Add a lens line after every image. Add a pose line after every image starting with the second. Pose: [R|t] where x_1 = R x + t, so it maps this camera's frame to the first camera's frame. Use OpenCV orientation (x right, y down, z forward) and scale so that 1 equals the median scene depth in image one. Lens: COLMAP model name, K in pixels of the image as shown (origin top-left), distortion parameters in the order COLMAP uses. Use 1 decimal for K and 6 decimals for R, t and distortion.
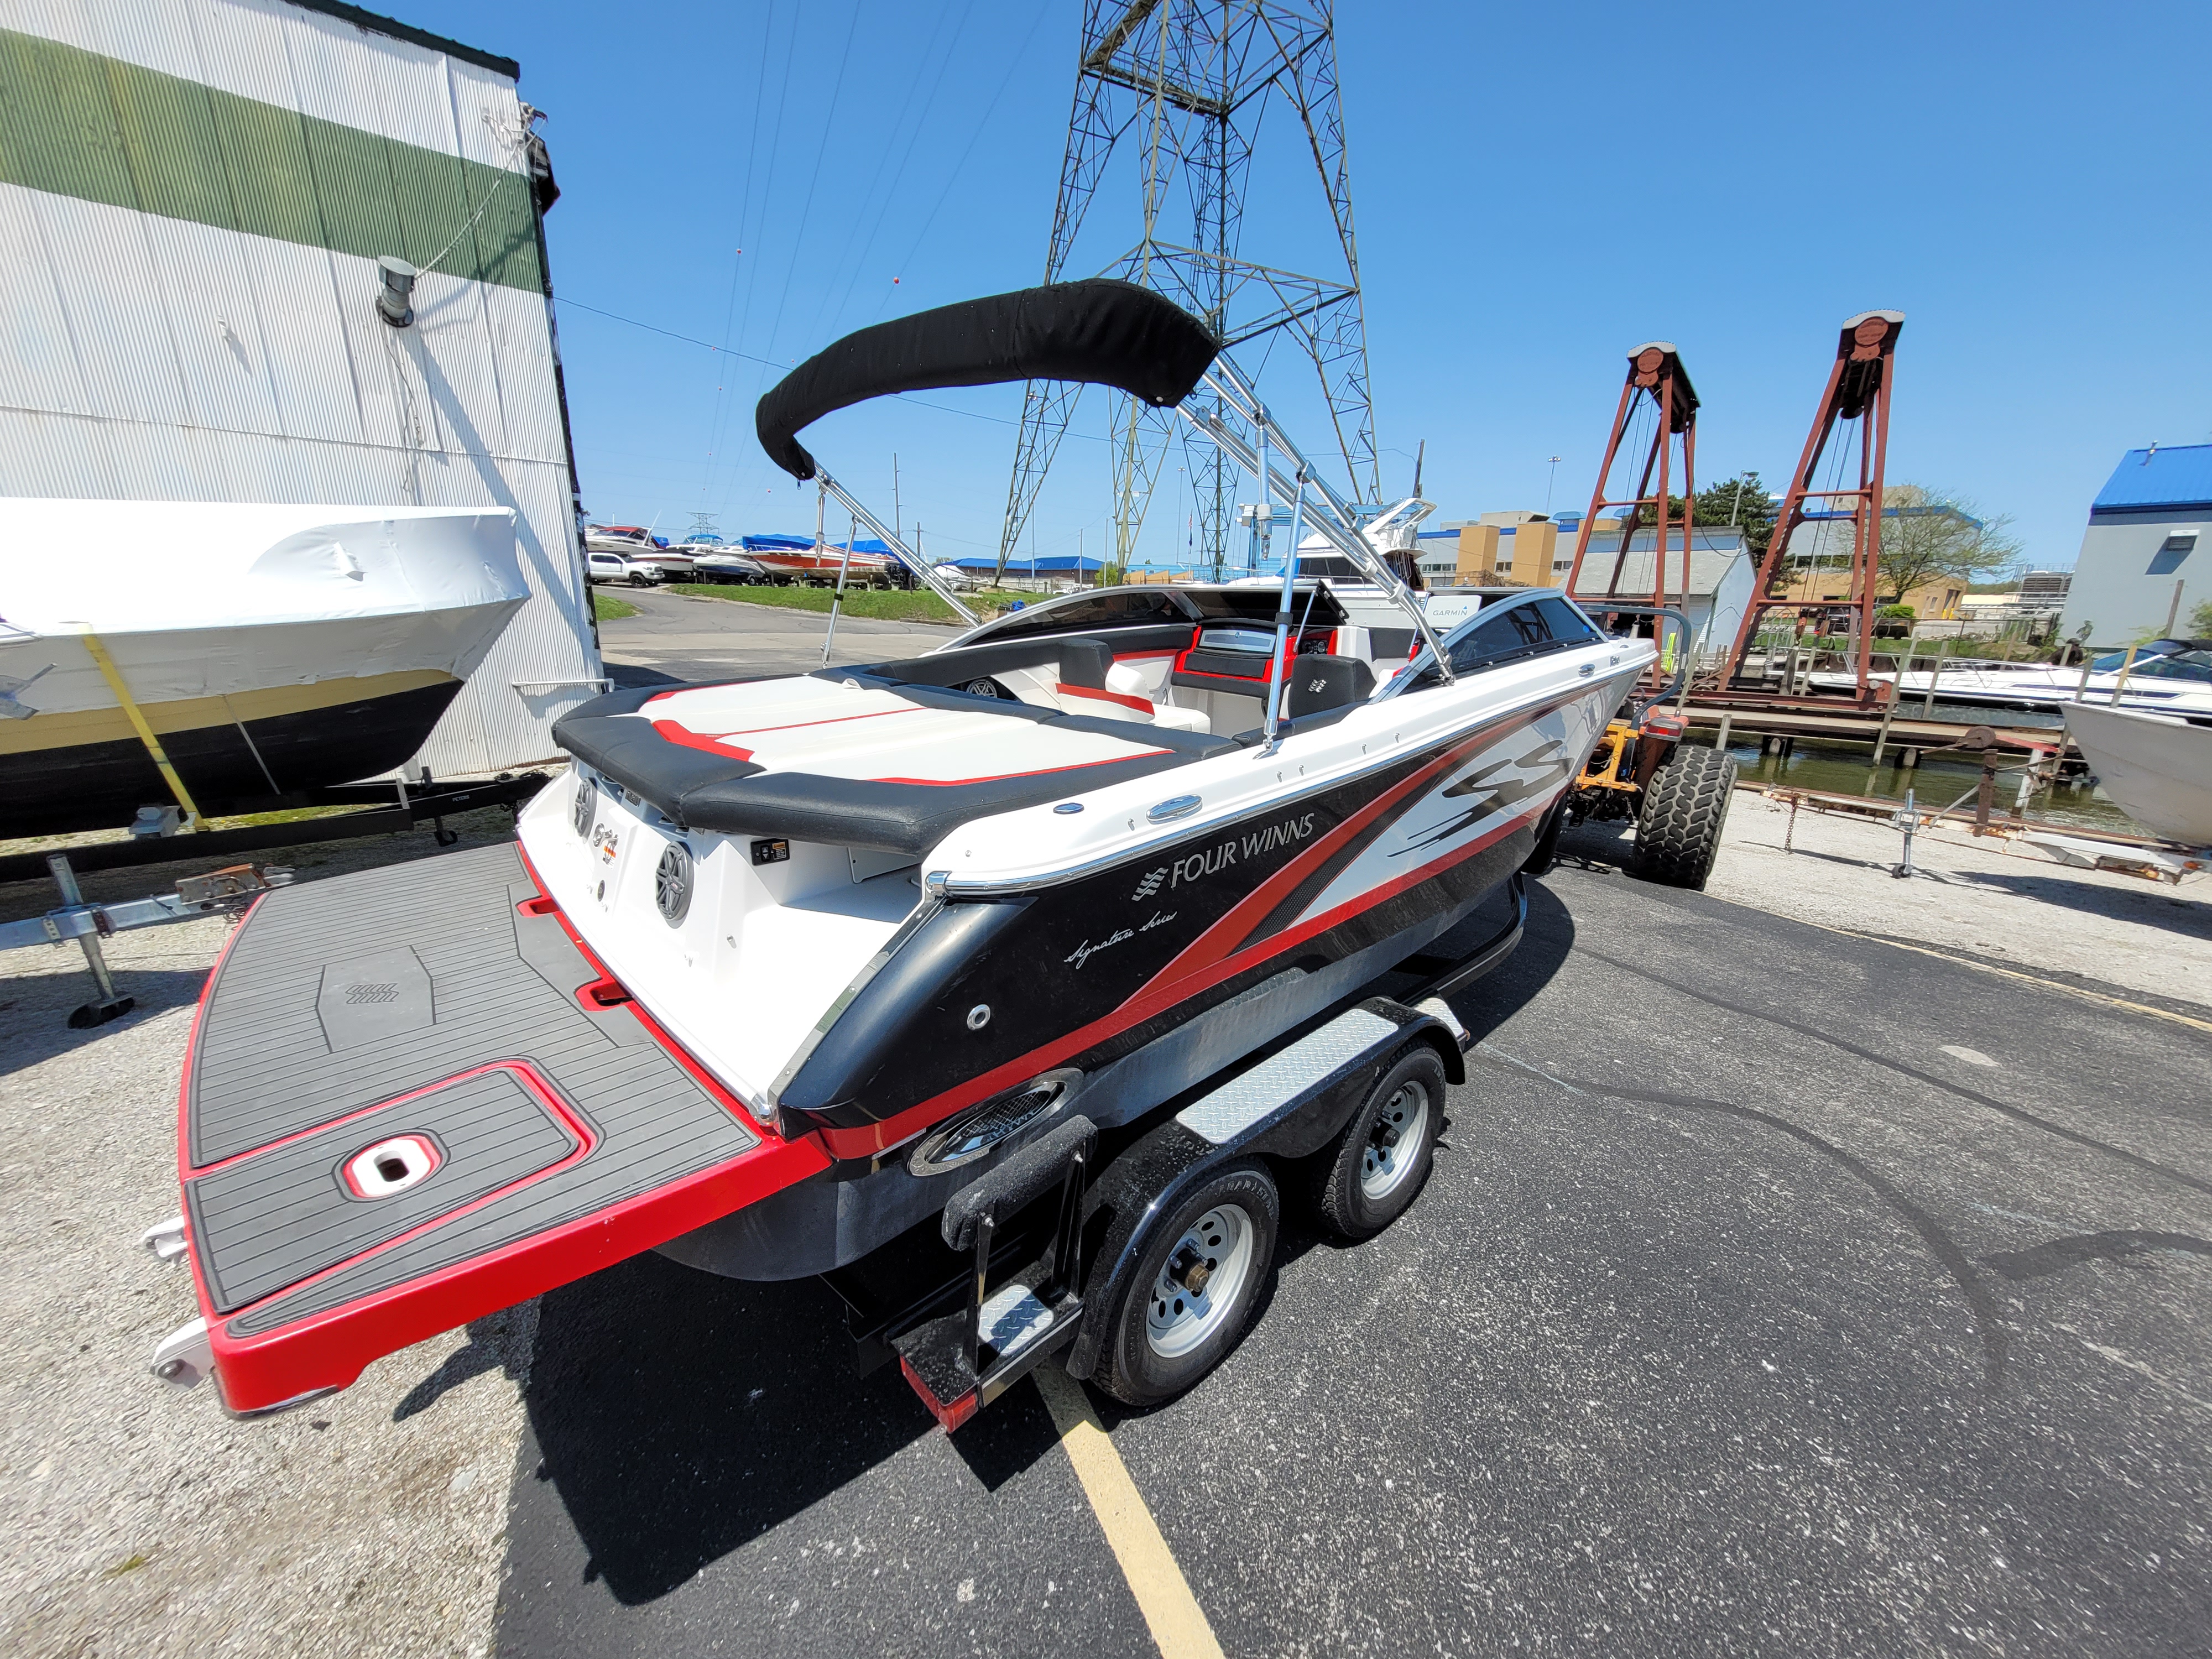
lens RADIAL K [[875.4, 0, 1112.3], [0, 875.4, 837.9], [0, 0, 1]] dist [0.000841, 0.001365]
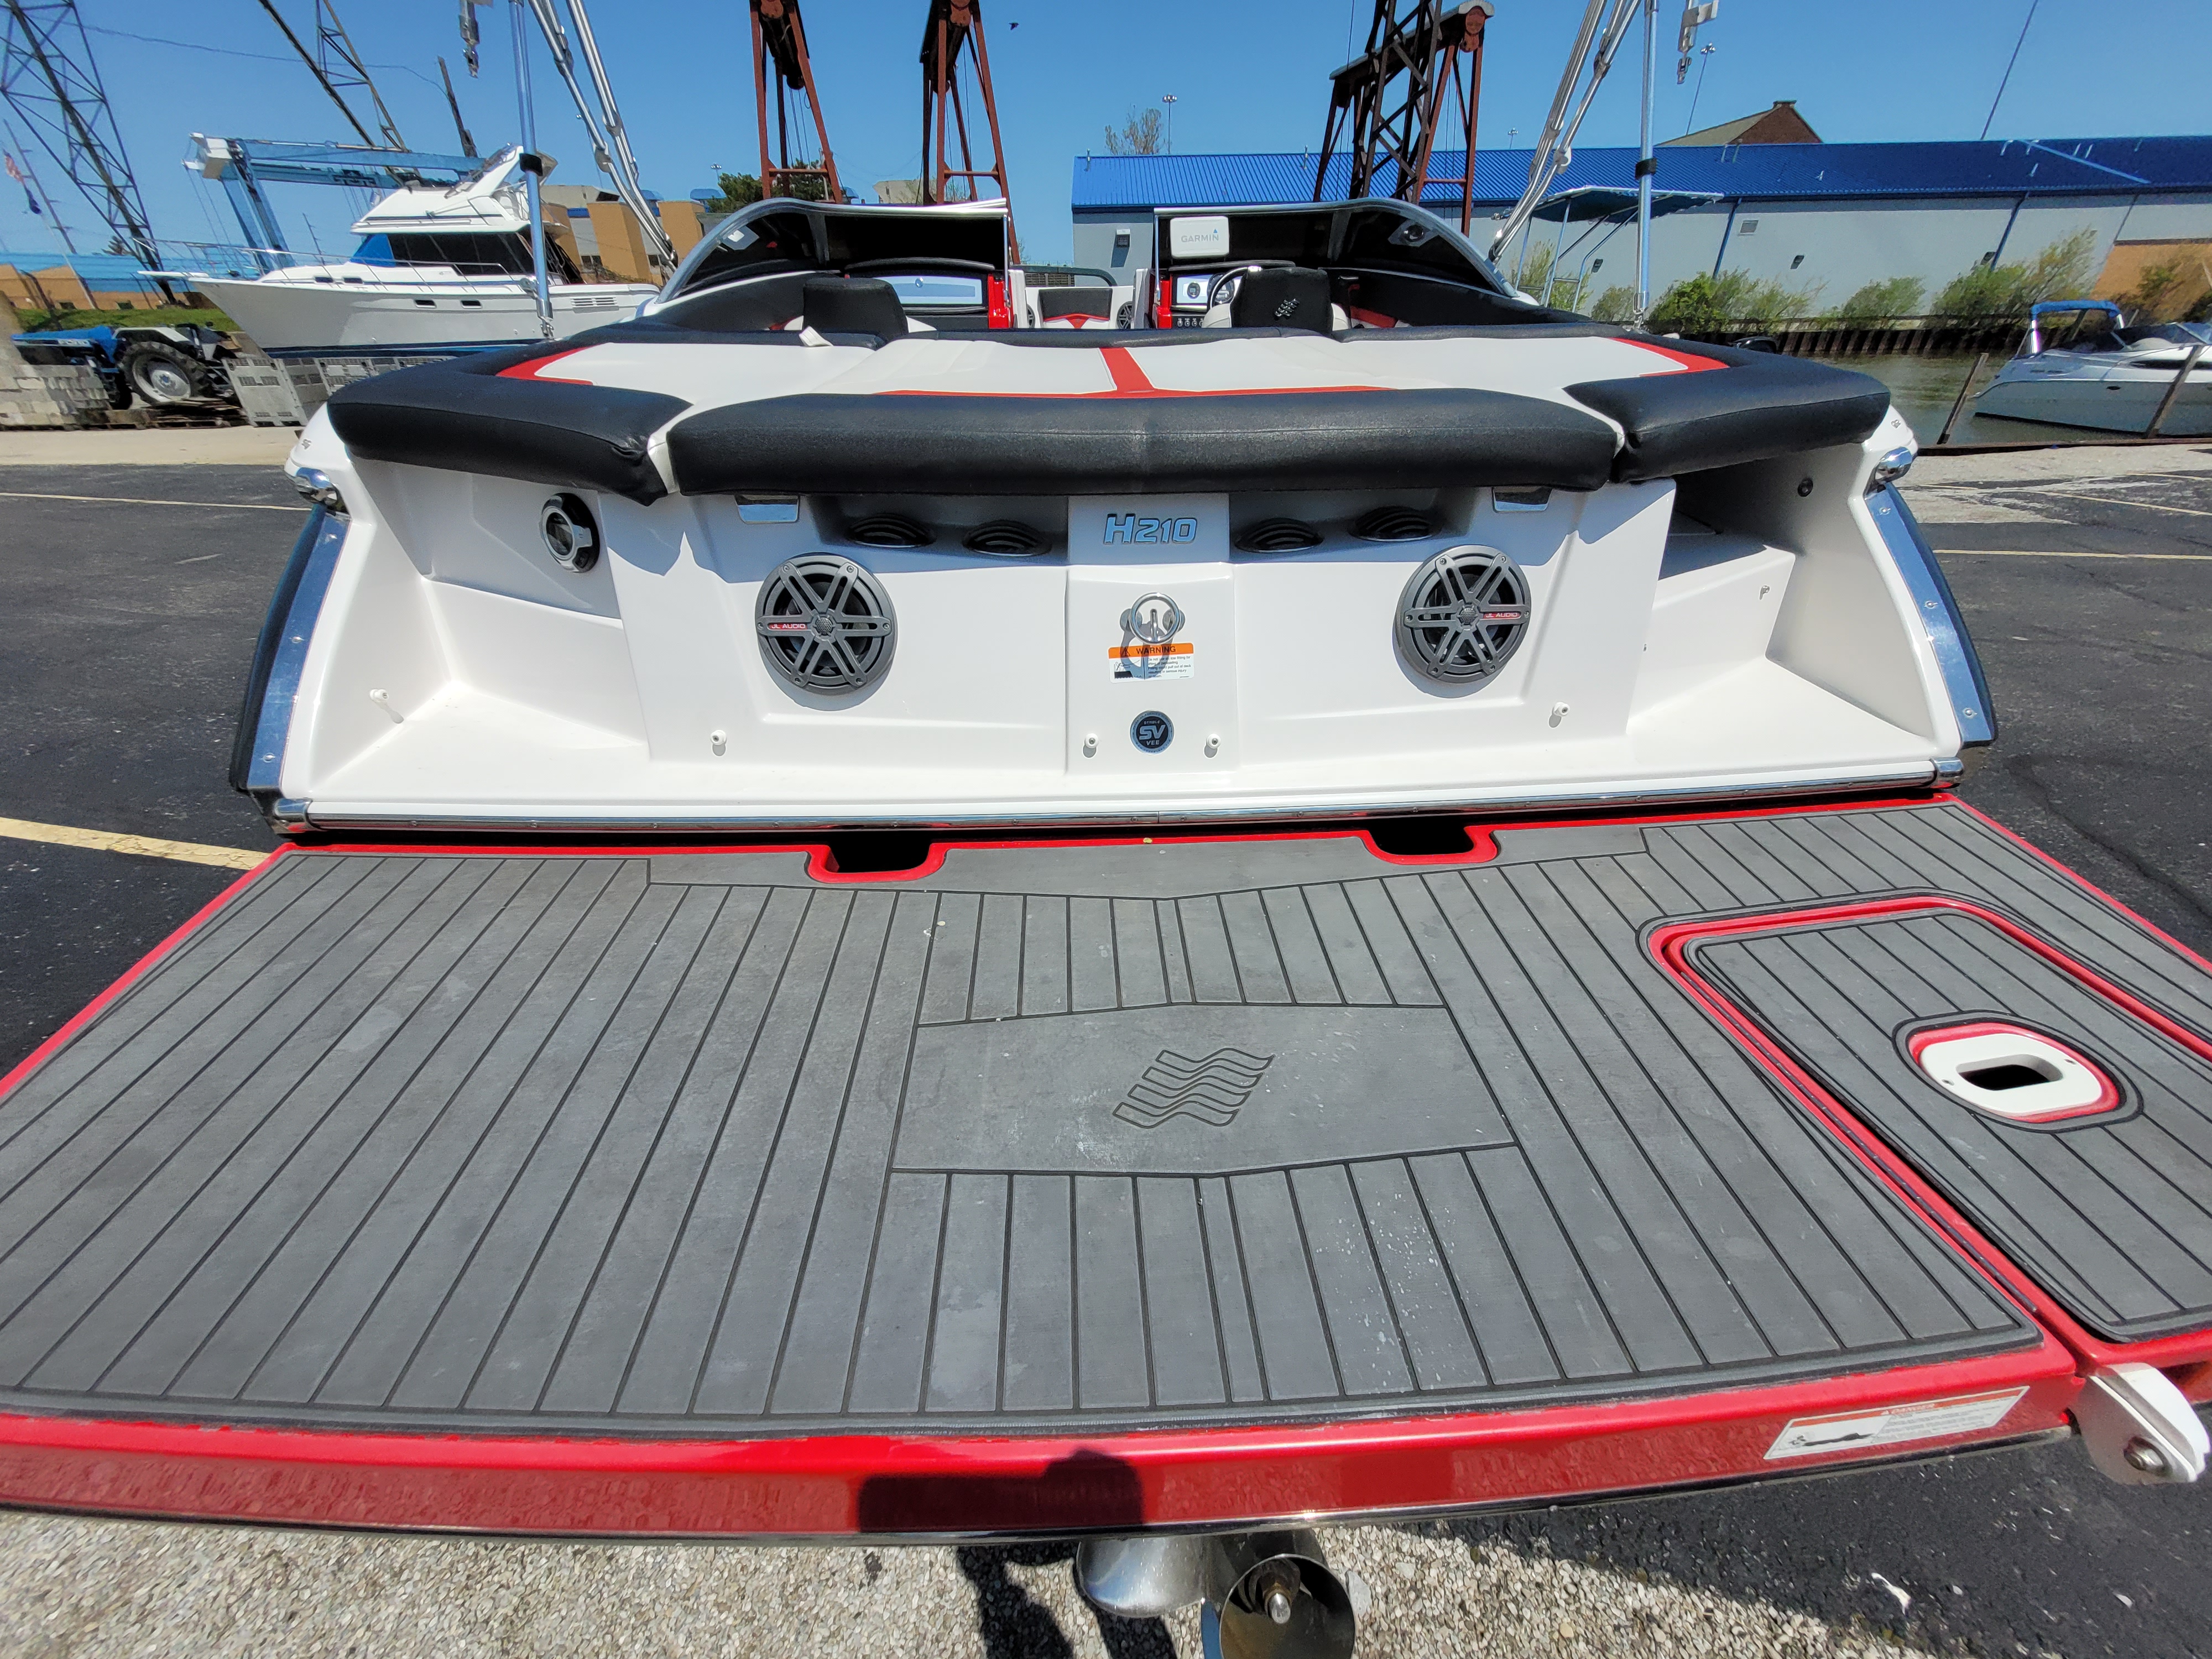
lens RADIAL K [[875.4, 0, 1128.2], [0, 875.4, 833.1], [0, 0, 1]] dist [0.000841, 0.001365]
pose [[0.628306, -0.422565, 0.653200, -0.426336], [0.228736, 0.902854, 0.364052, -0.034416], [-0.743580, -0.079326, 0.663925, 0.298985]]
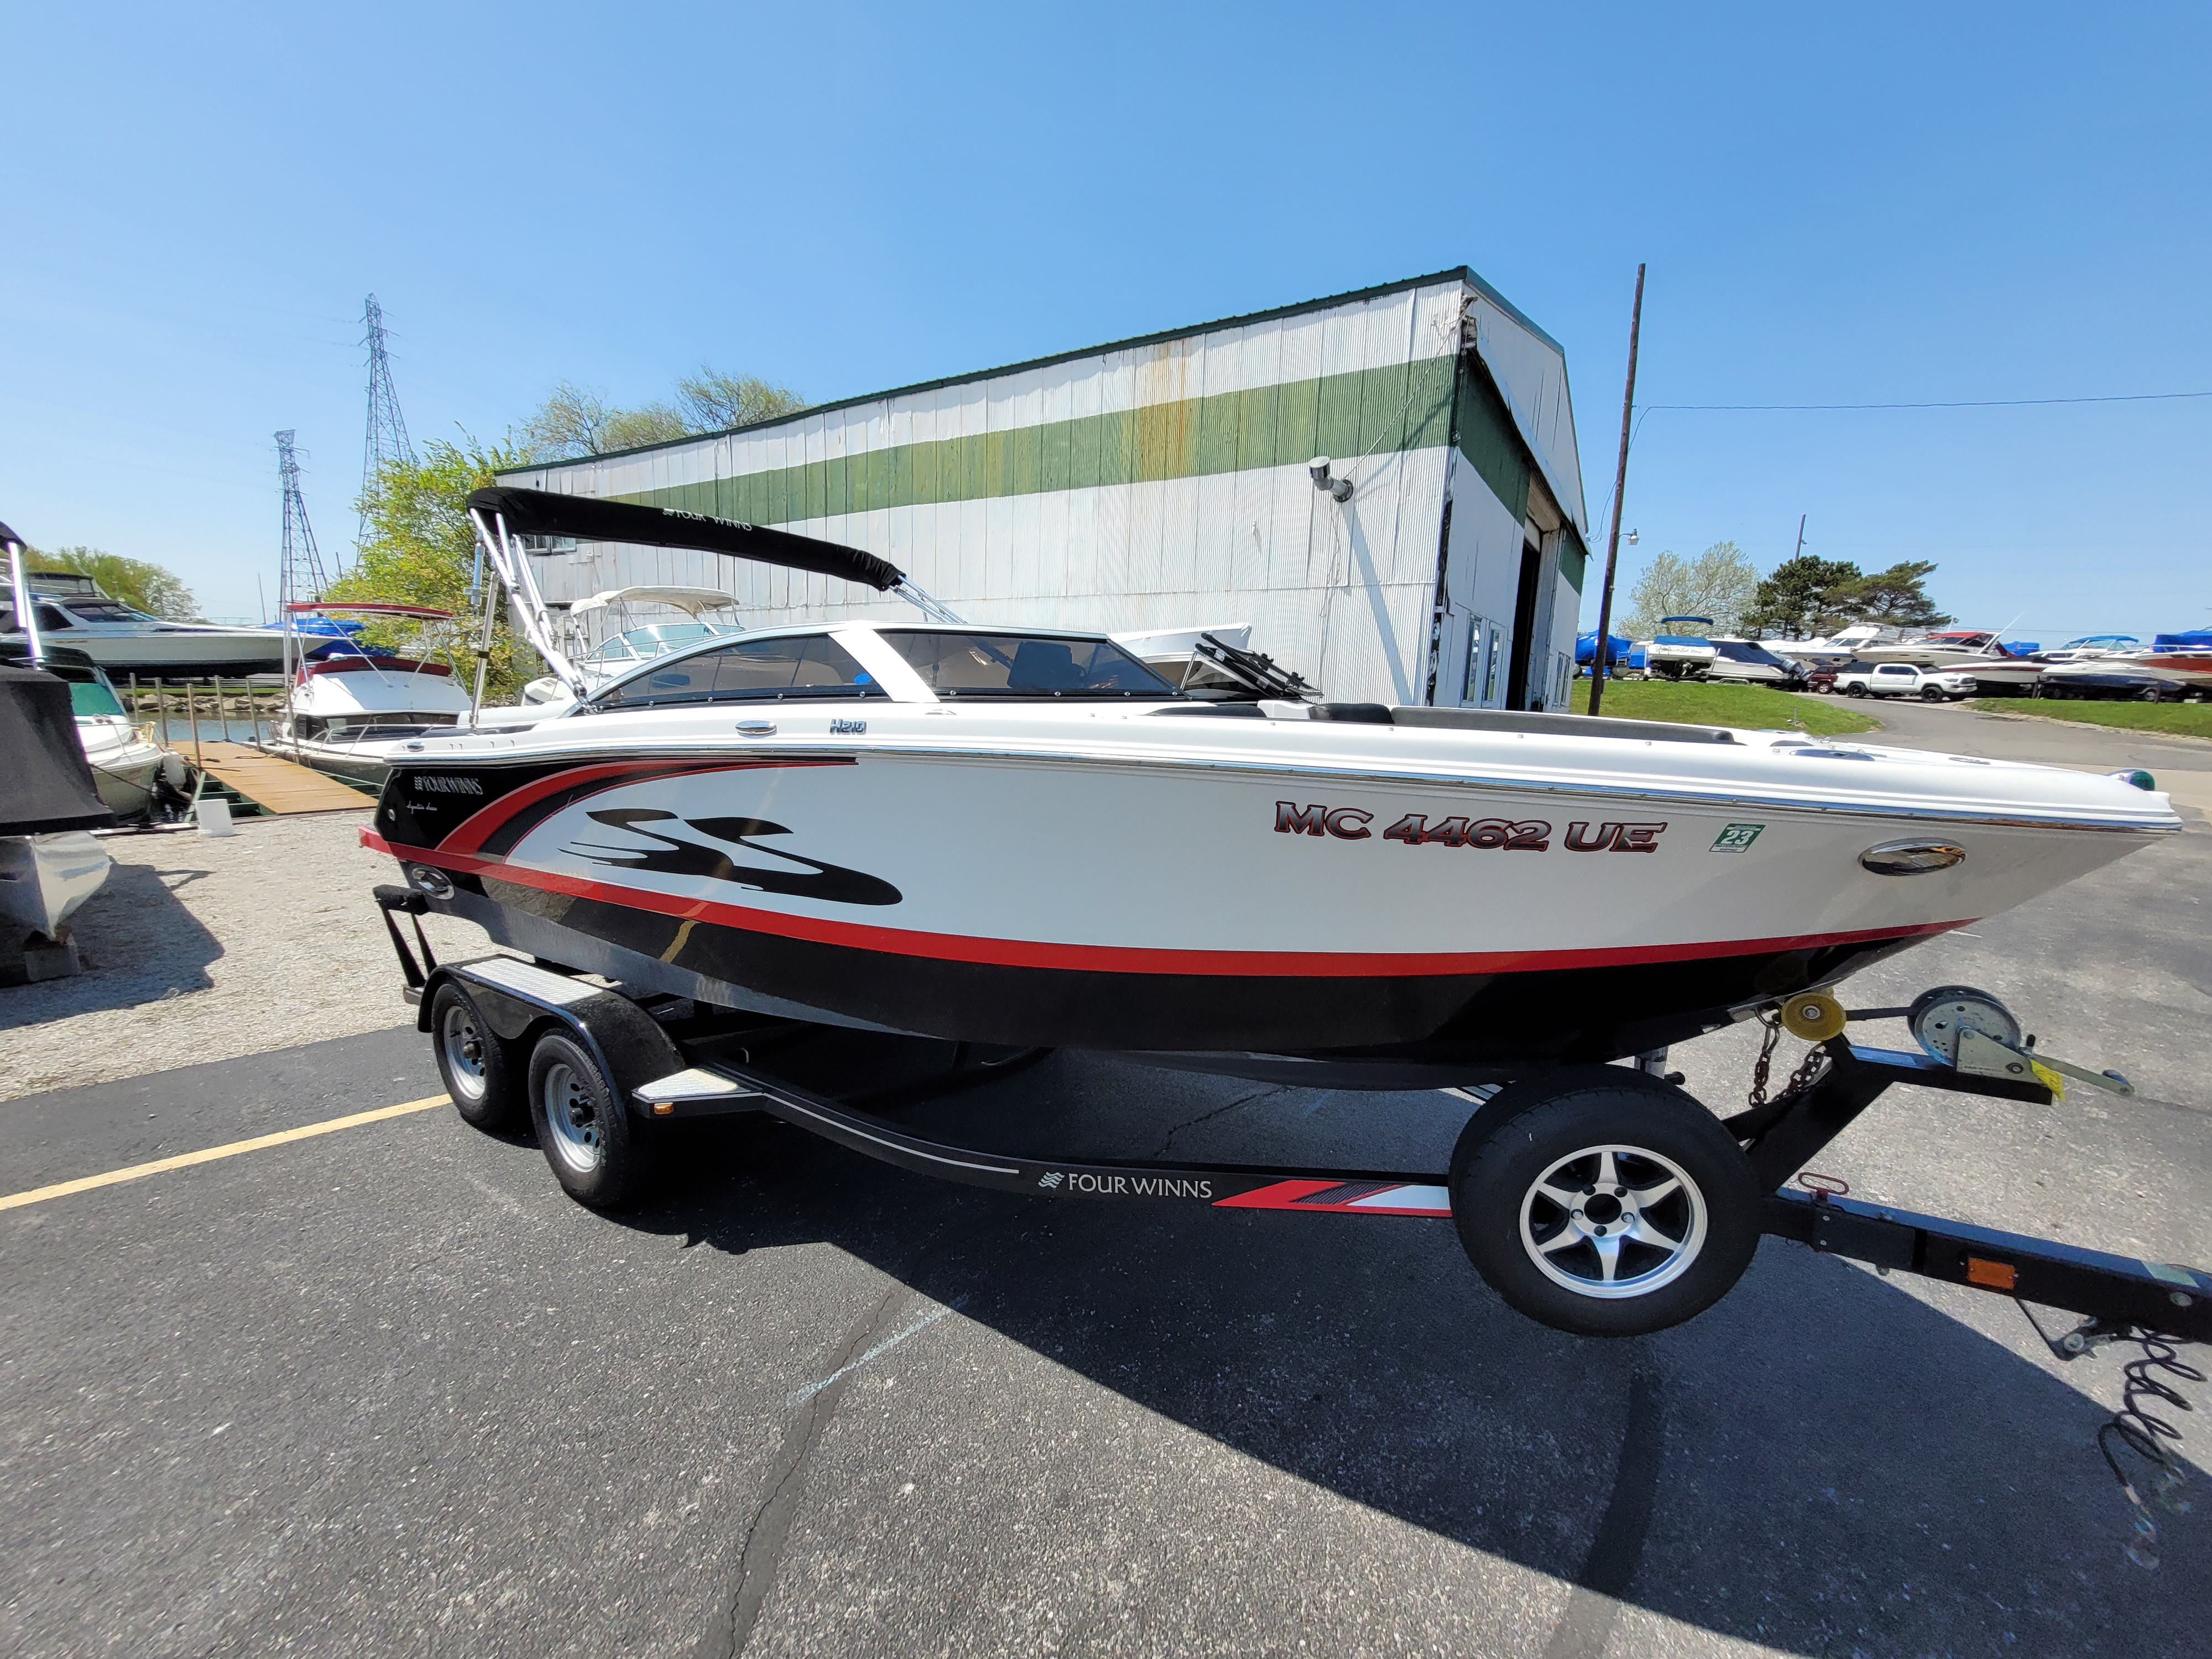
lens RADIAL K [[875.4, 0, 1121.7], [0, 875.4, 836.1], [0, 0, 1]] dist [0.000841, 0.001365]
pose [[0.247797, 0.153764, -0.956532, 0.822032], [-0.277296, 0.957275, 0.082048, -0.153331], [0.928280, 0.244911, 0.279849, 0.686831]]
